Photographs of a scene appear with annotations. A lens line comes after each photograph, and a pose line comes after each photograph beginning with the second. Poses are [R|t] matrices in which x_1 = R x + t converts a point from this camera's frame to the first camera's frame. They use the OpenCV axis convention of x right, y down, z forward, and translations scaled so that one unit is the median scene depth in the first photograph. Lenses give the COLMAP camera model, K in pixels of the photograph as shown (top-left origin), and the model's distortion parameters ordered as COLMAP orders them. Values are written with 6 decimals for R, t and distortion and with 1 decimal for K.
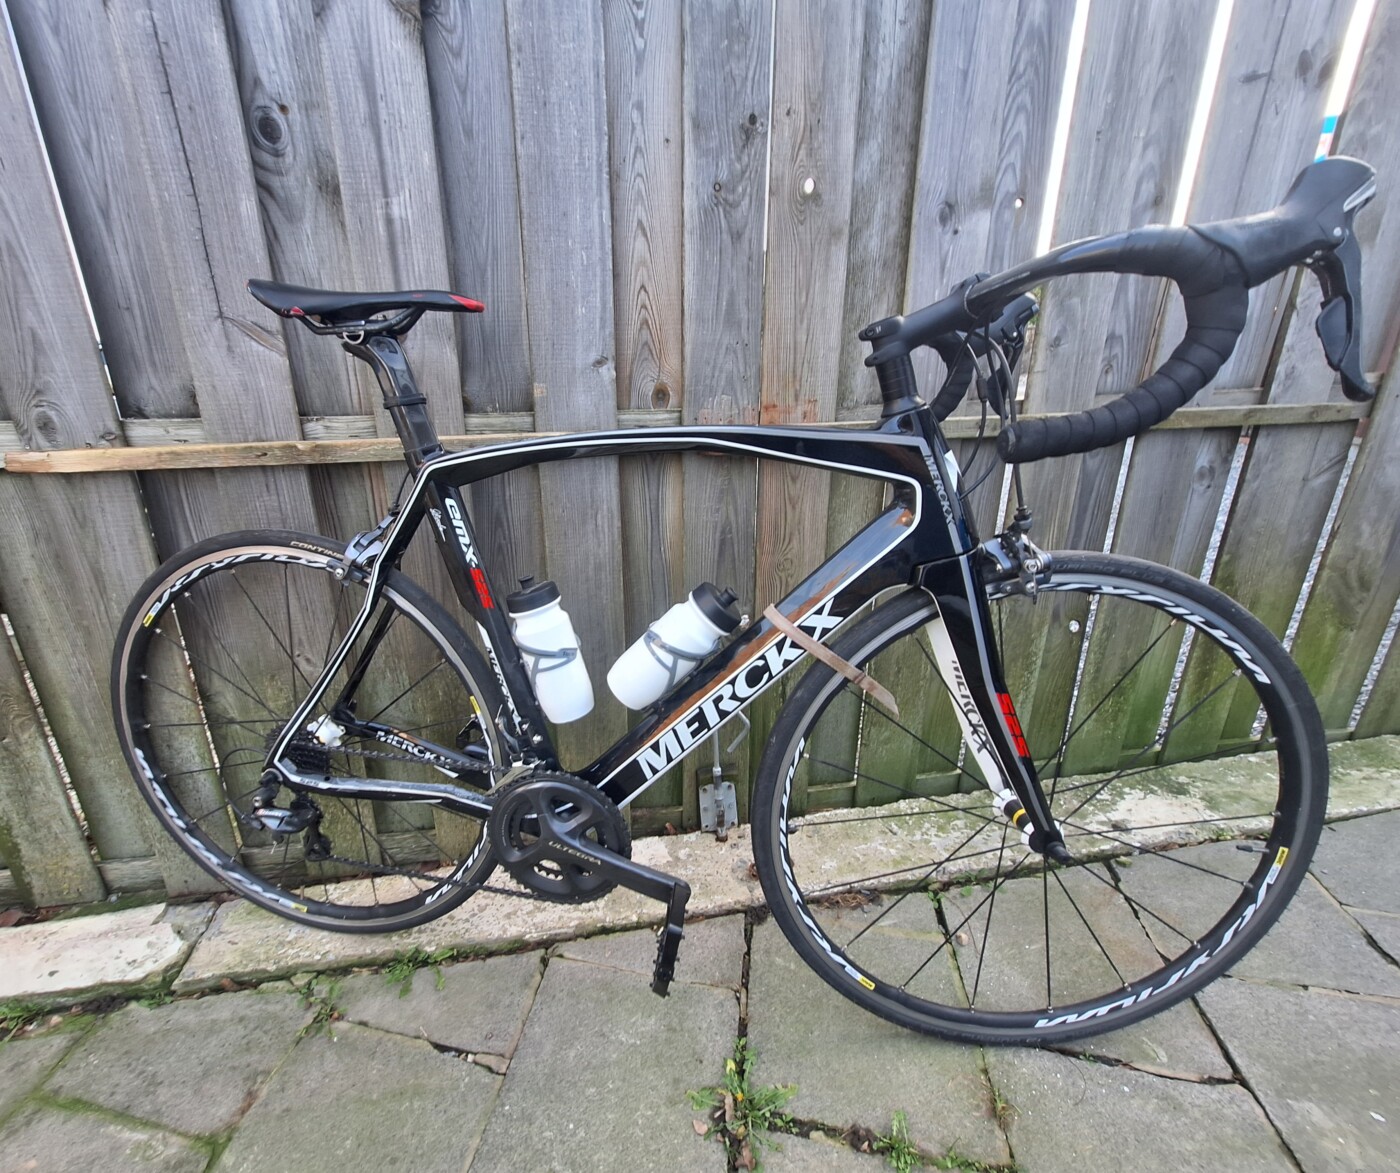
lens RADIAL K [[703.6, 0, 700.0], [0, 703.6, 647.9], [0, 0, 1]] dist [0.003285, -0.000484]
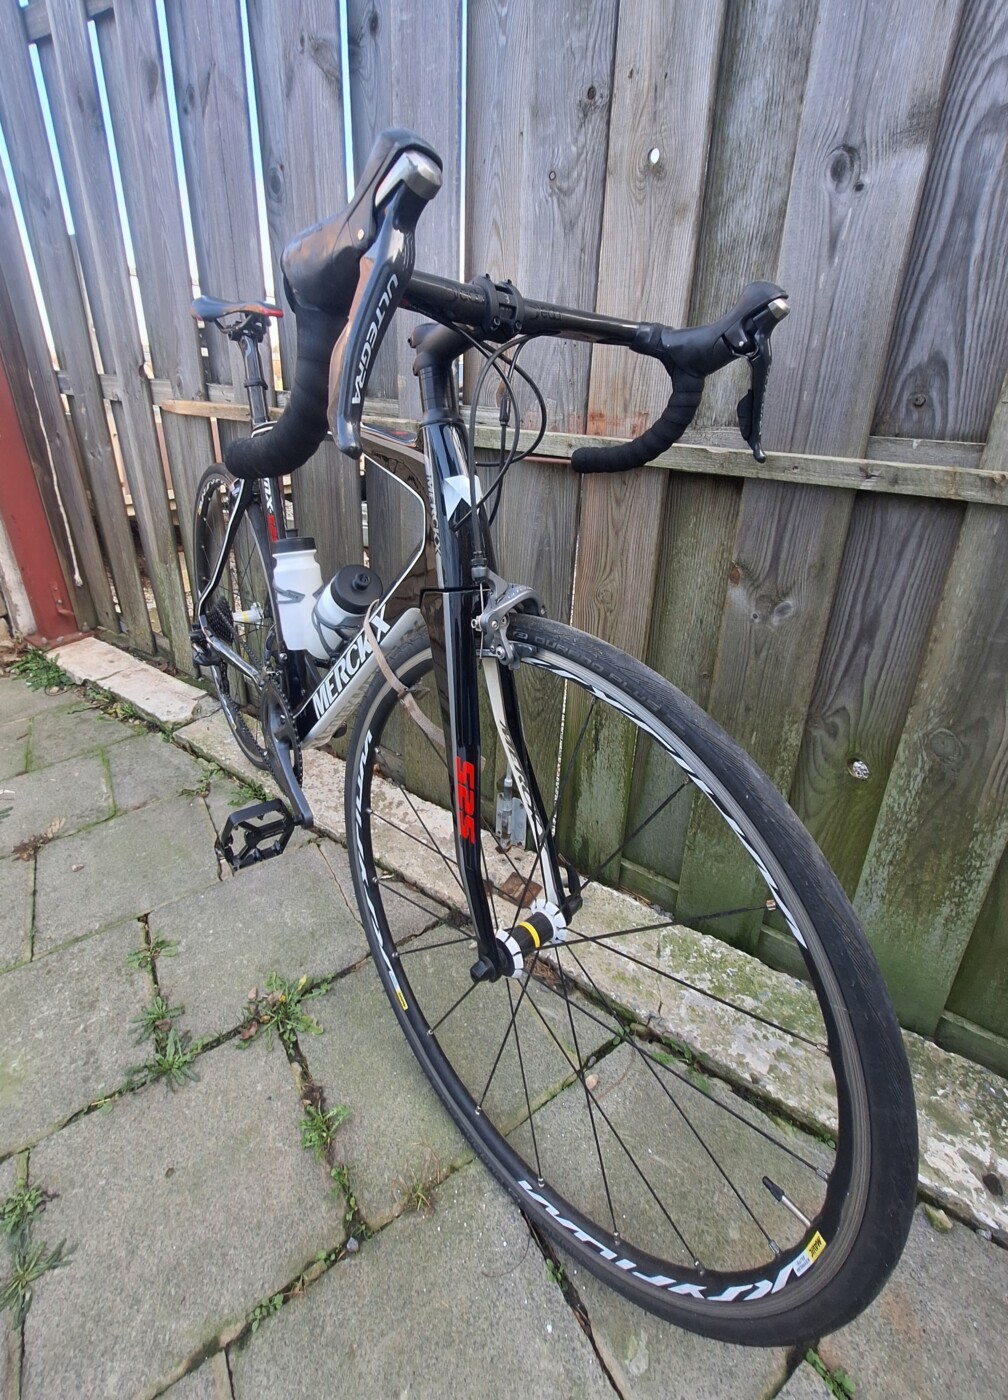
lens RADIAL K [[769.6, 0, 504.0], [0, 769.6, 700.0], [0, 0, 1]] dist [0.000818, 0.000633]
pose [[0.619278, 0.352289, -0.701703, 0.946547], [-0.312063, 0.930509, 0.191754, -0.176055], [0.720494, 0.100227, 0.686180, 0.312349]]
